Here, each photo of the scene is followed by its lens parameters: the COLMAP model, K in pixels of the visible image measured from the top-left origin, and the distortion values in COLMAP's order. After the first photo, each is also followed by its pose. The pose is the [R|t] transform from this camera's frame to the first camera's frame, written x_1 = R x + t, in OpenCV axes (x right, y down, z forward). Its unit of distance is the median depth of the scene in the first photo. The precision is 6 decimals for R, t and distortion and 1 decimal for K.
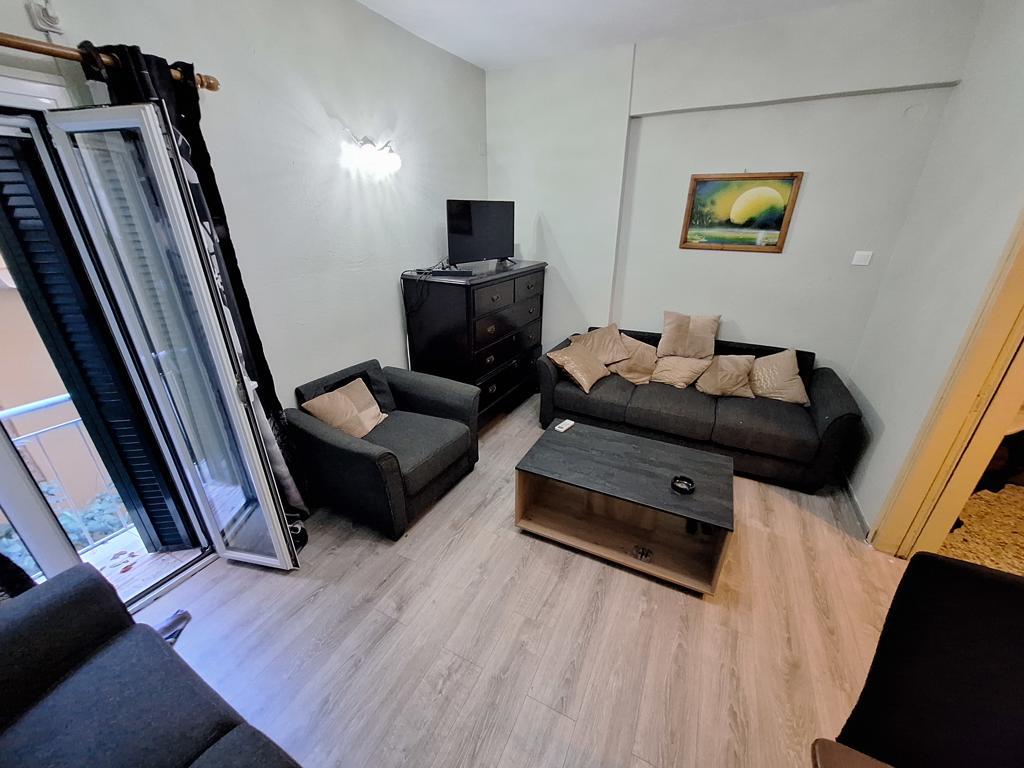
lens RADIAL K [[400.8, 0, 505.8], [0, 400.8, 389.9], [0, 0, 1]] dist [-0.002389, 0.000025]
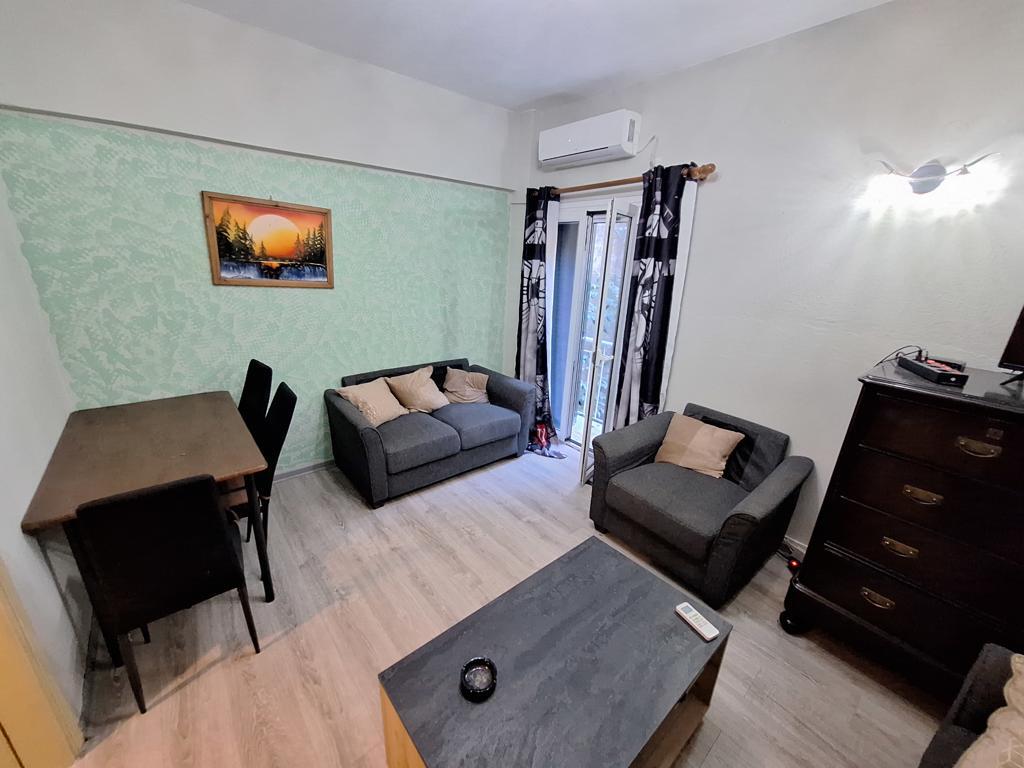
lens RADIAL K [[400.8, 0, 508.4], [0, 400.8, 390.7], [0, 0, 1]] dist [-0.002389, 0.000025]
pose [[-0.383787, 0.283162, -0.878935, 0.566372], [-0.408463, 0.801586, 0.436598, -0.267420], [0.828170, 0.526573, -0.191977, 0.627869]]
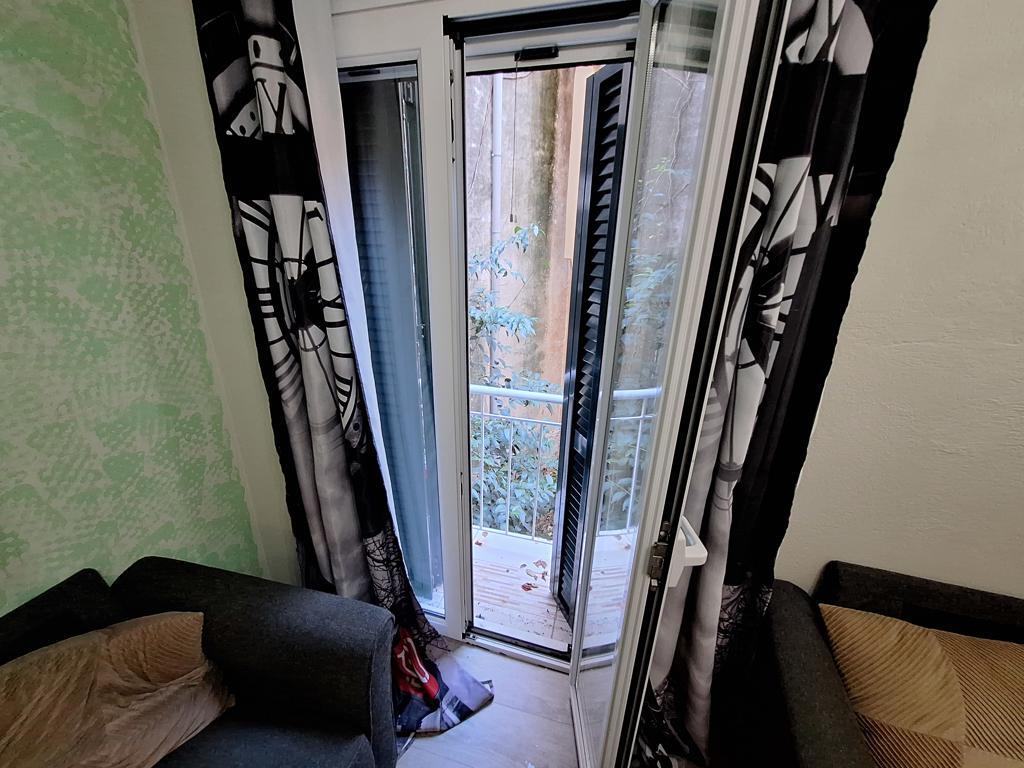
lens RADIAL K [[400.8, 0, 504.4], [0, 400.8, 394.2], [0, 0, 1]] dist [-0.002389, 0.000025]
pose [[0.198540, 0.362744, -0.910493, -0.208046], [-0.411371, 0.874038, 0.258518, -0.111030], [0.889582, 0.323224, 0.322754, 0.375572]]
